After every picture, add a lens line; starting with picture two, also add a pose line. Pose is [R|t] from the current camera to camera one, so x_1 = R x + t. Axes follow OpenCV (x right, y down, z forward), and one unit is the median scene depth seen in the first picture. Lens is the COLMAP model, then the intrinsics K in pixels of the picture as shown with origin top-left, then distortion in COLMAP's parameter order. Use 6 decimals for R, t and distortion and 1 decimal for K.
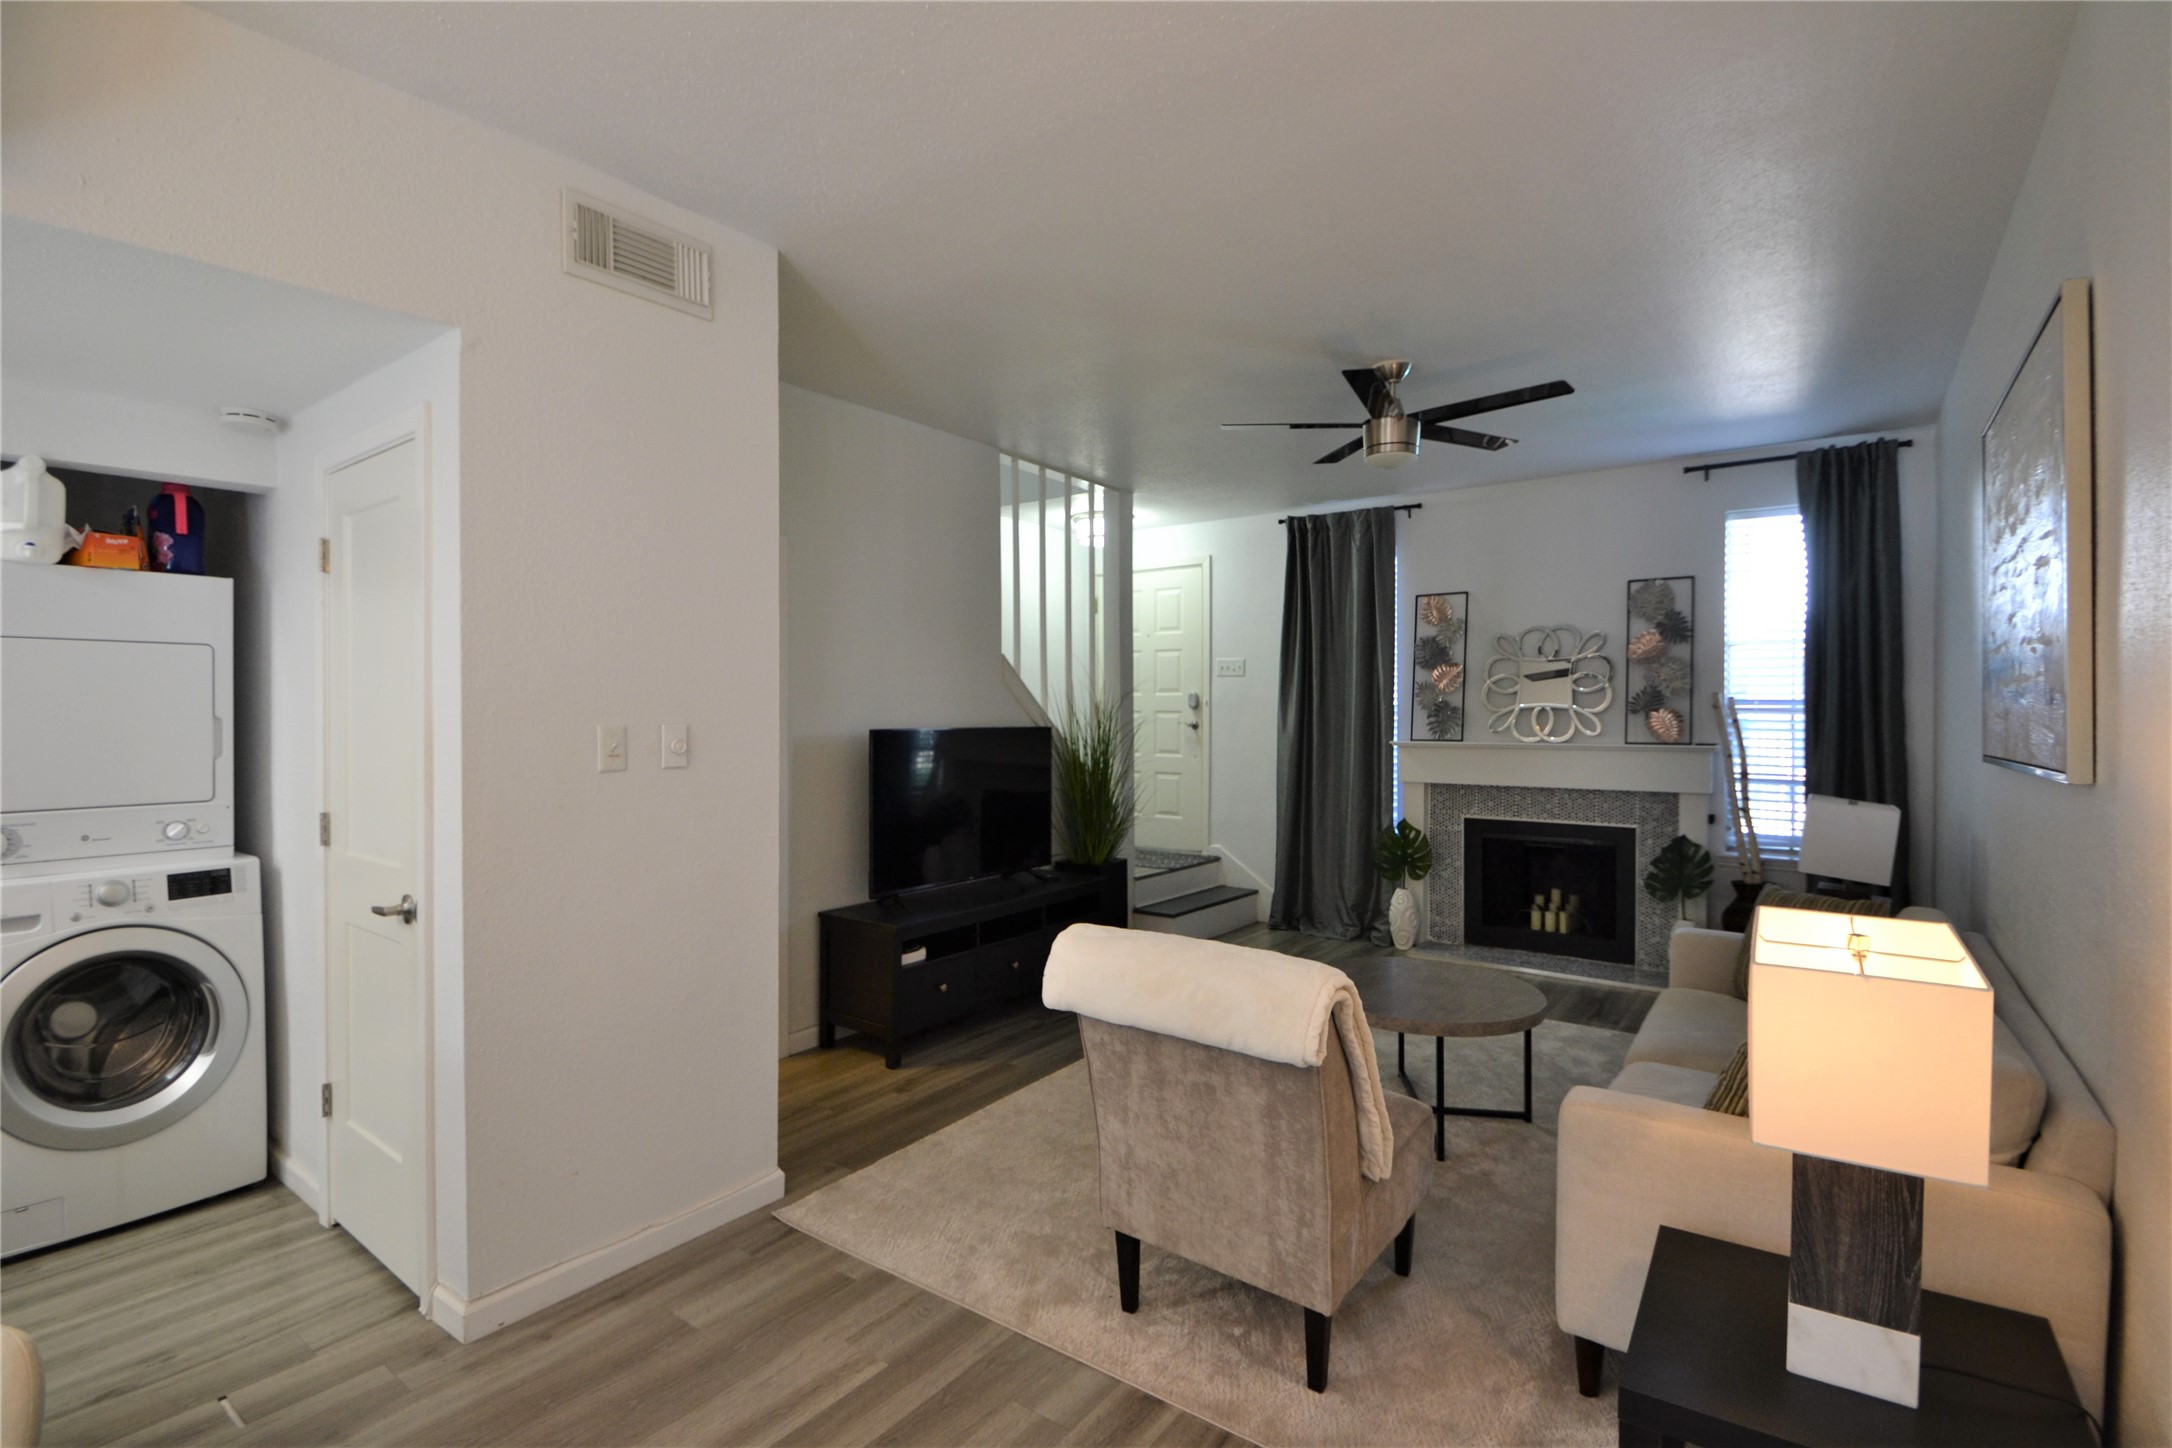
lens RADIAL K [[1002.6, 0, 1067.3], [0, 1002.6, 716.2], [0, 0, 1]] dist [-0.001871, -0.000207]
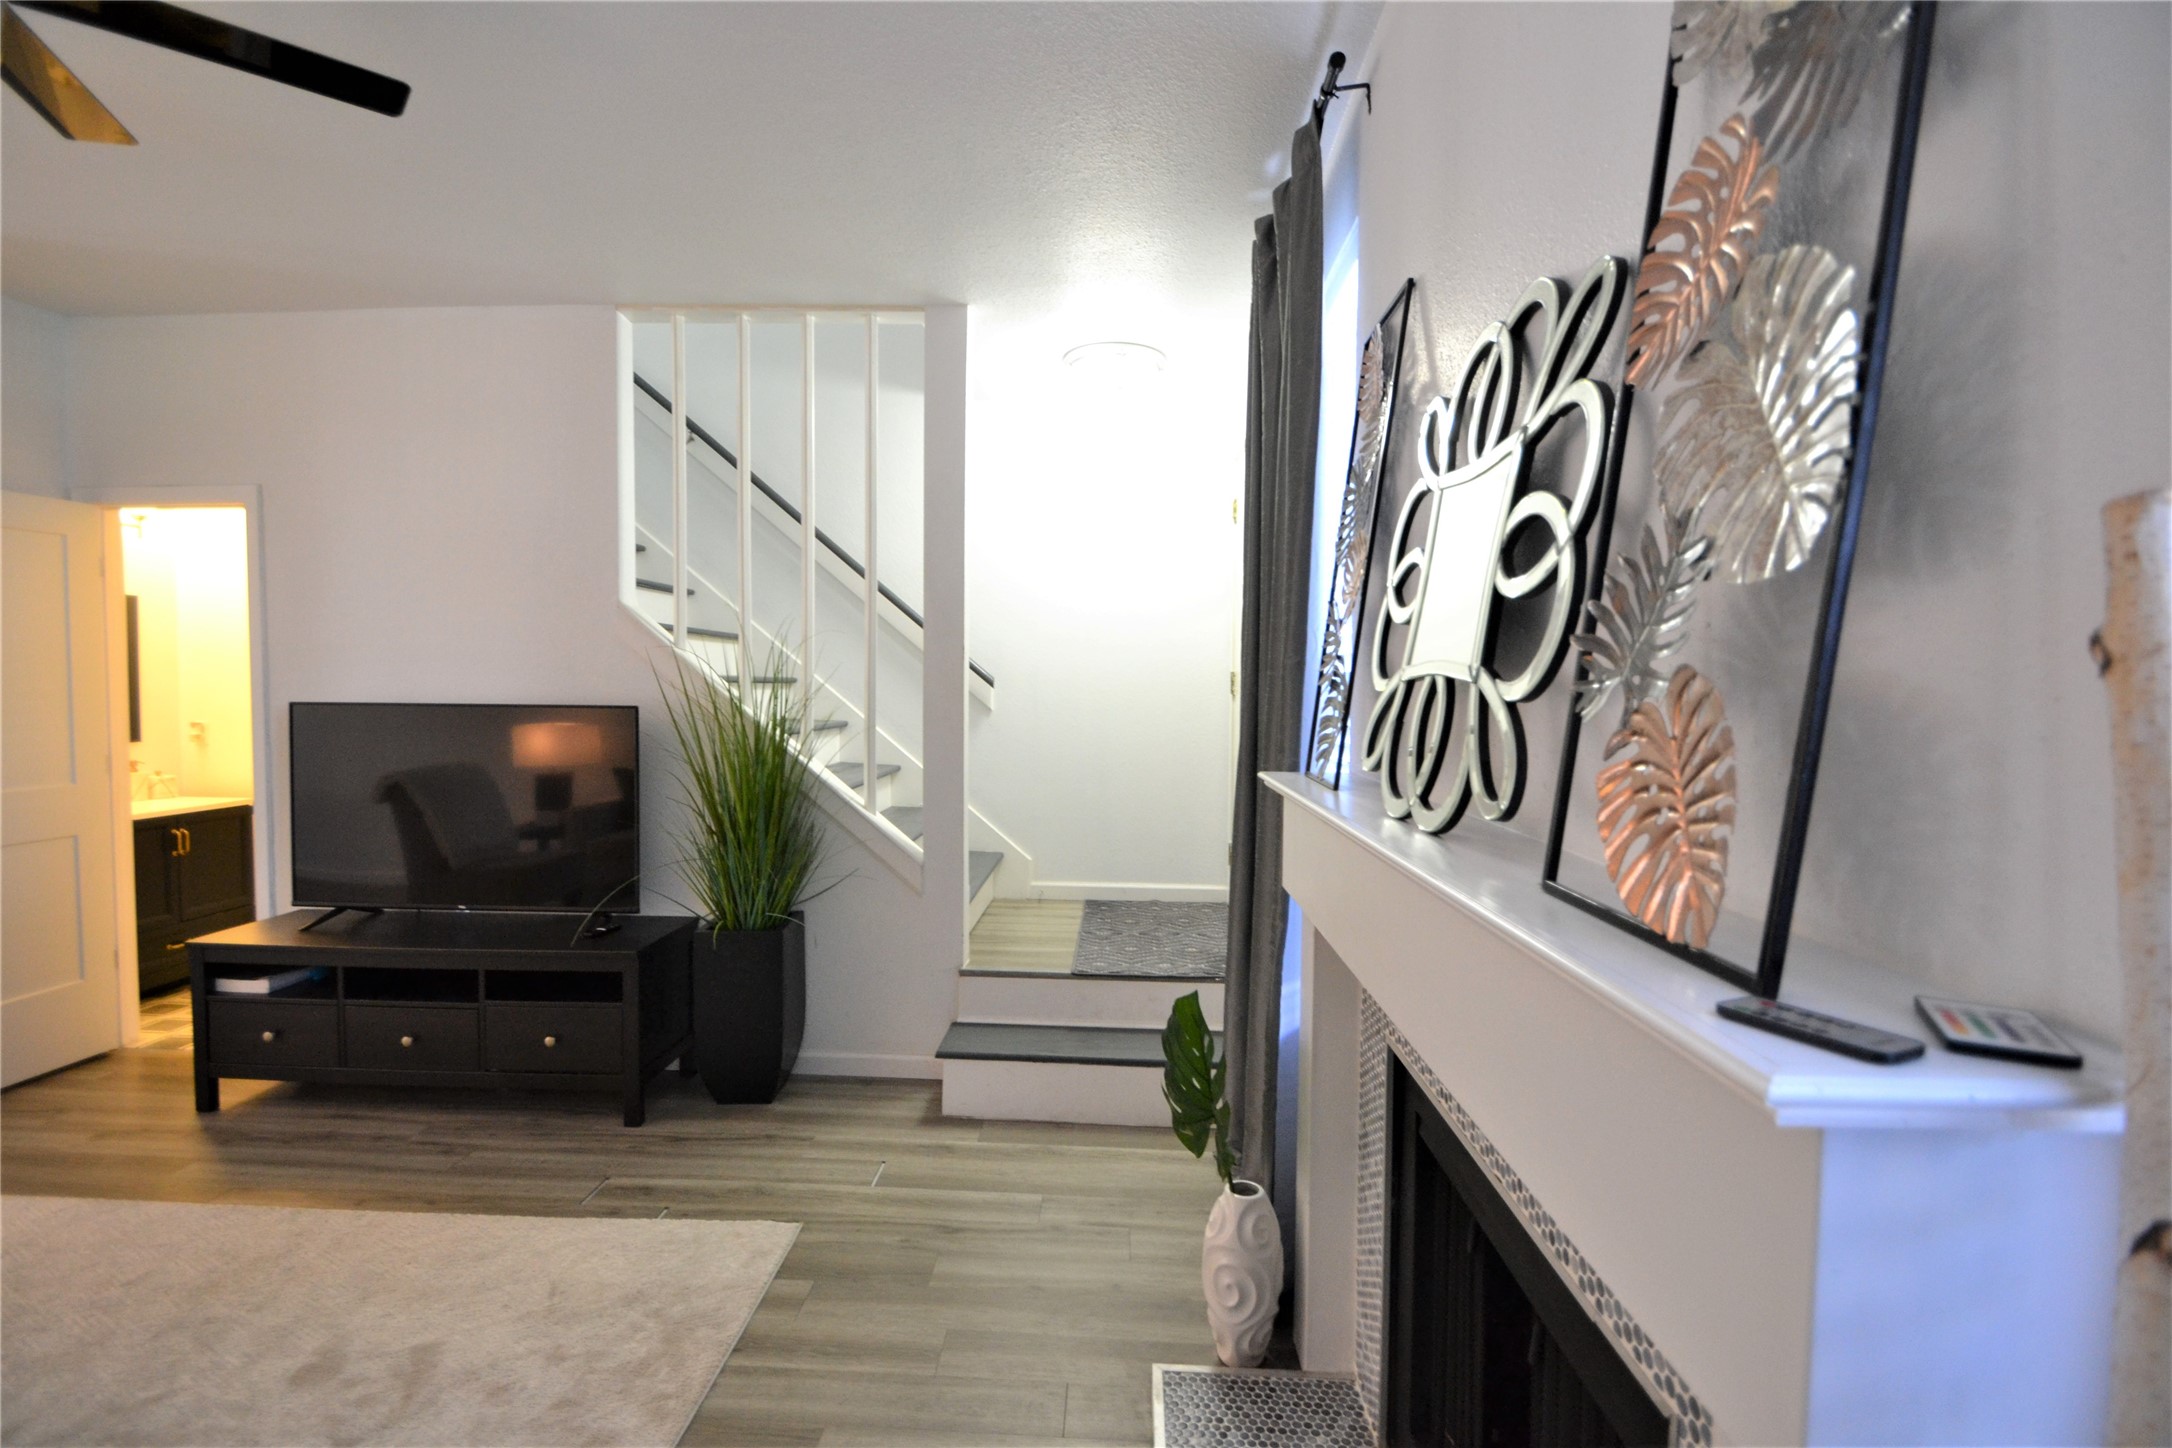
lens RADIAL K [[966.5, 0, 1085.8], [0, 966.5, 718.3], [0, 0, 1]] dist [0.015607, -0.017833]
pose [[0.568061, 0.032200, -0.822357, 0.631688], [-0.011541, 0.999448, 0.031163, -0.004239], [0.822906, -0.008212, 0.568118, 0.818979]]
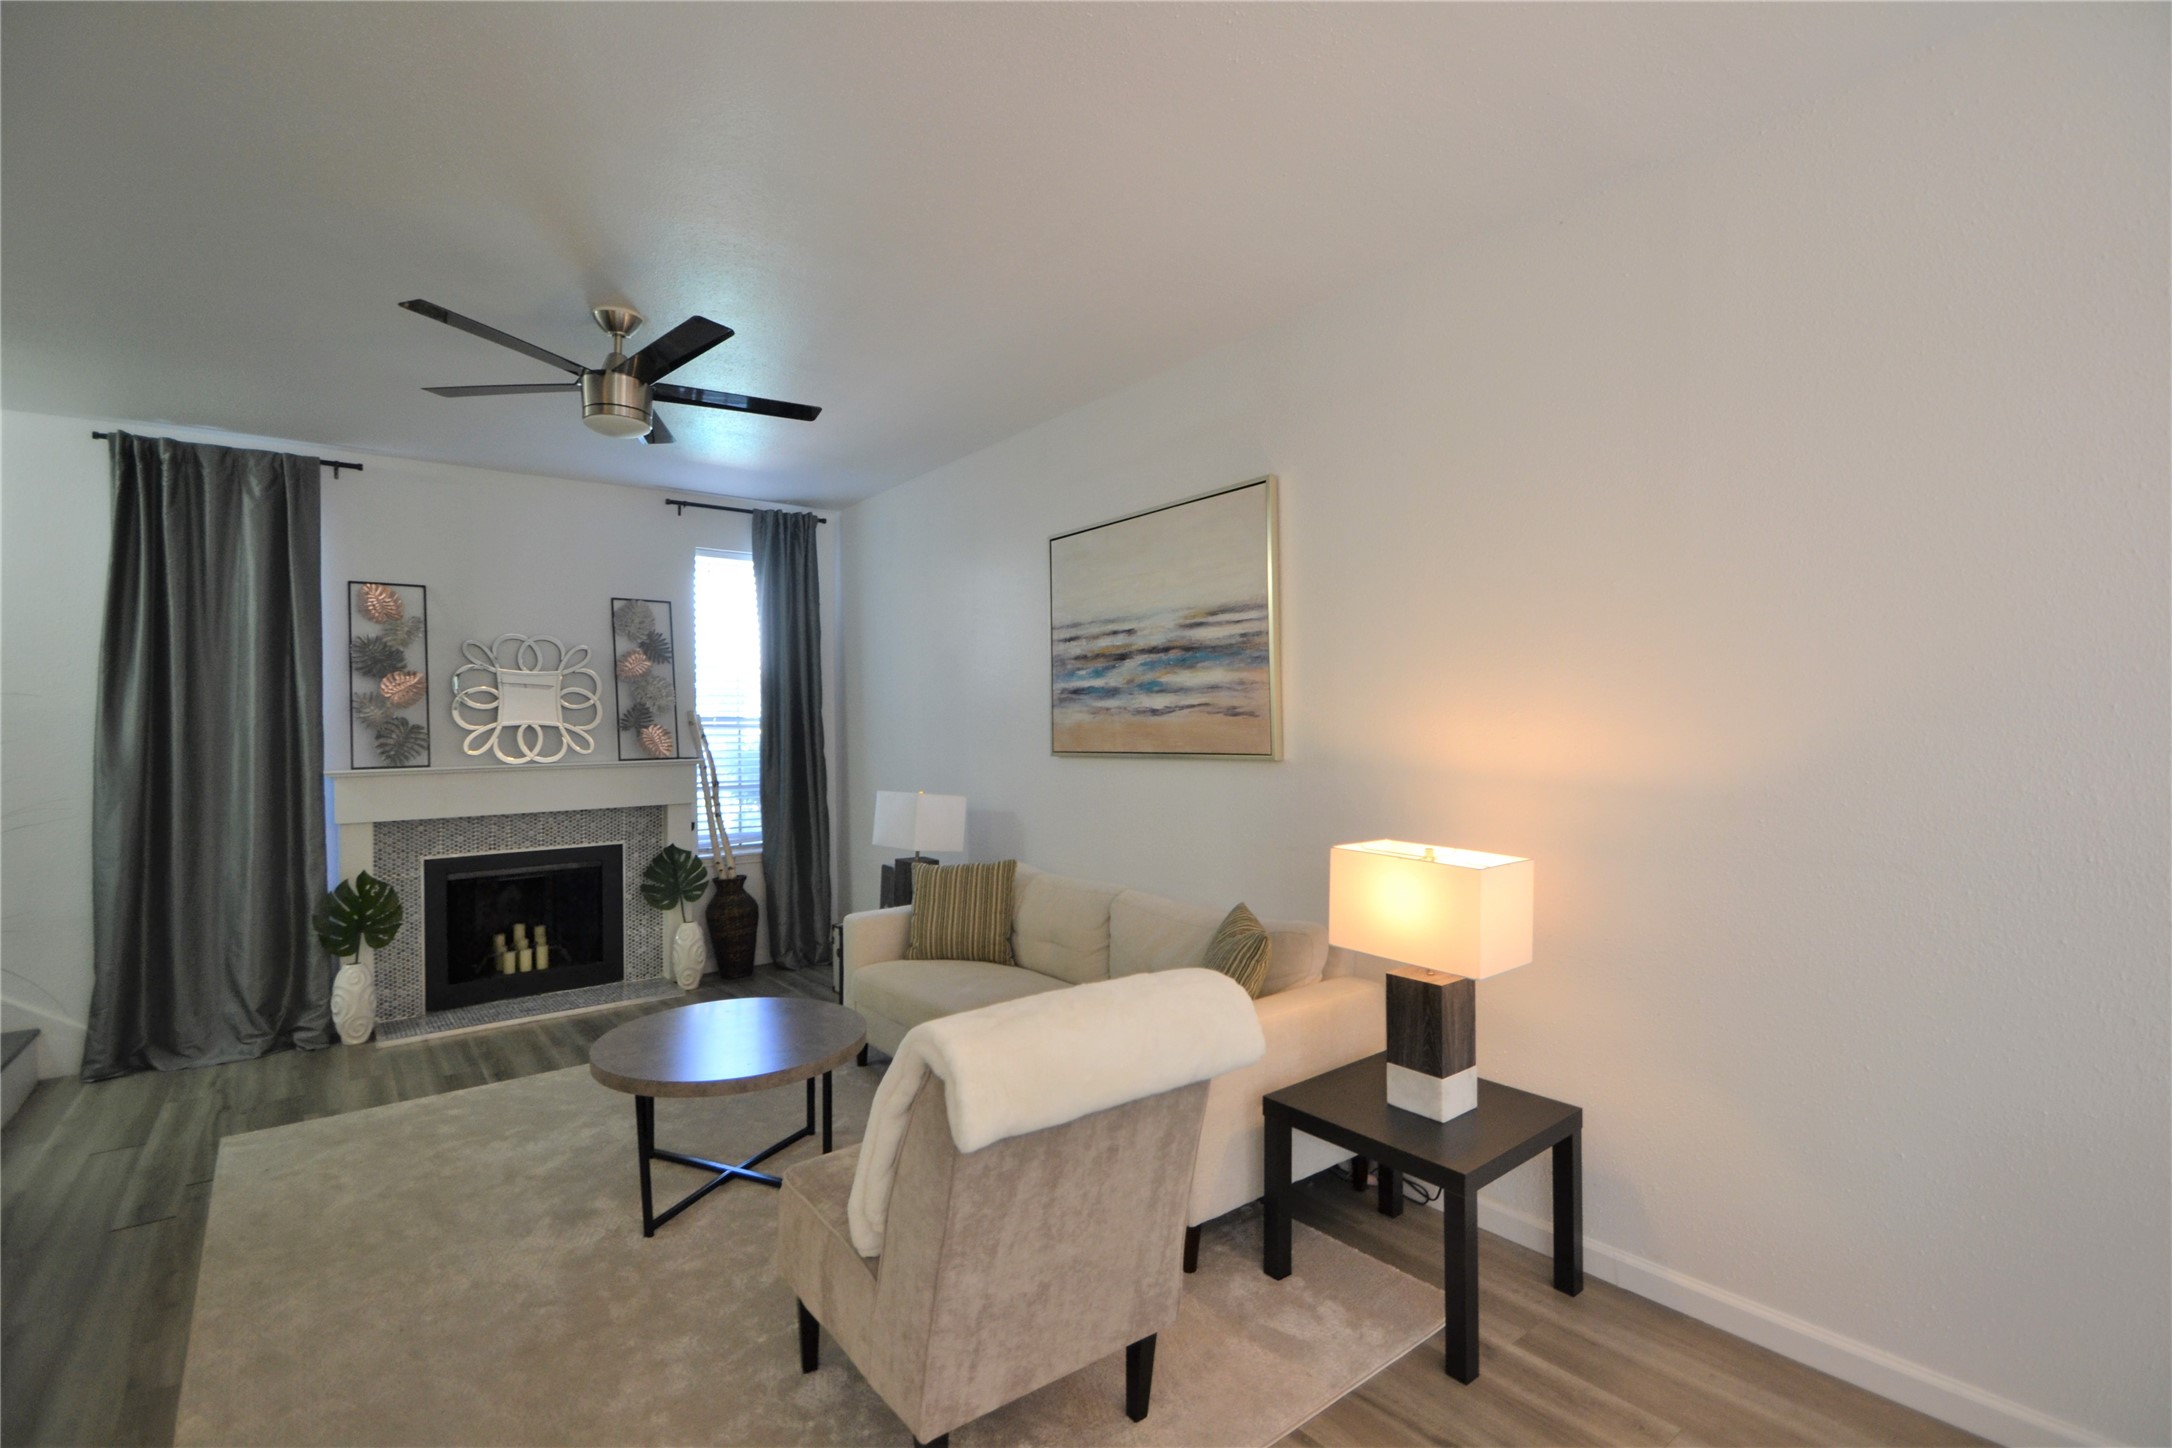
lens RADIAL K [[966.5, 0, 1085.8], [0, 966.5, 718.3], [0, 0, 1]] dist [0.015607, -0.017833]
pose [[0.271831, 0.001701, 0.962344, -0.239244], [0.017951, 0.999815, -0.006838, 0.000229], [-0.962178, 0.019133, 0.271750, 0.278794]]
